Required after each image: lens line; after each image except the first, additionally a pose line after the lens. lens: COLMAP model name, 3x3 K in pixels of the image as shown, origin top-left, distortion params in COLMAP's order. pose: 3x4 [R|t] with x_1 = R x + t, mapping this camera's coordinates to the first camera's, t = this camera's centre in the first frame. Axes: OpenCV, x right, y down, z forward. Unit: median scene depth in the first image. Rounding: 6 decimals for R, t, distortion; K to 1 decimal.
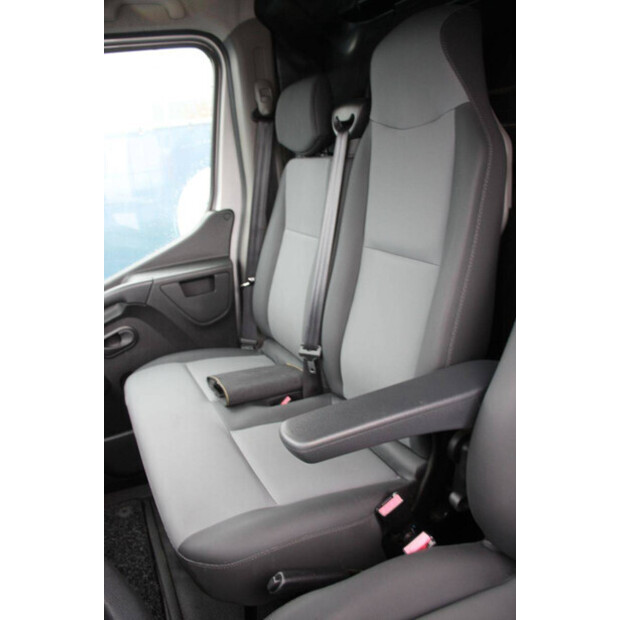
lens RADIAL K [[509.4, 0, 310.0], [0, 509.4, 310.0], [0, 0, 1]] dist [-0.181481, 0.169054]
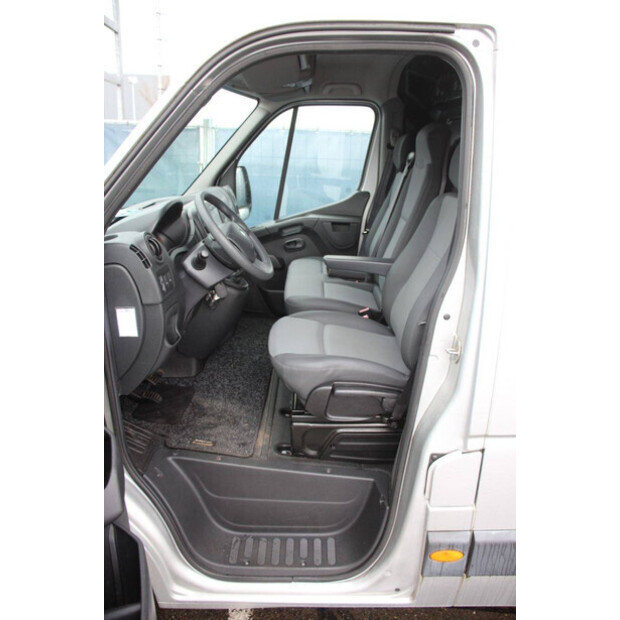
lens RADIAL K [[509.4, 0, 310.0], [0, 509.4, 310.0], [0, 0, 1]] dist [-0.181481, 0.169054]
pose [[0.889048, 0.269983, -0.369733, 0.518267], [-0.262681, 0.962265, 0.071024, 0.165051], [0.374957, 0.033978, 0.926419, -0.899569]]
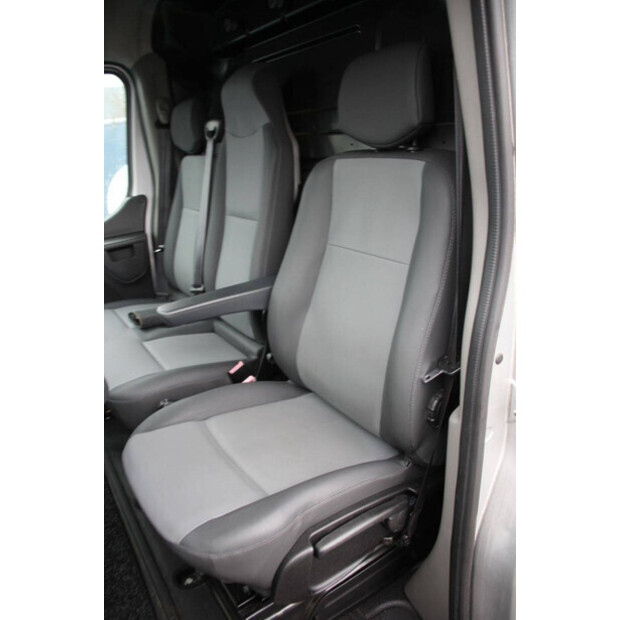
lens RADIAL K [[509.4, 0, 310.0], [0, 509.4, 310.0], [0, 0, 1]] dist [-0.181481, 0.169054]
pose [[0.992778, -0.048731, 0.109624, 0.134462], [0.045934, 0.998555, 0.027897, 0.098101], [-0.110825, -0.022660, 0.993582, -0.401312]]
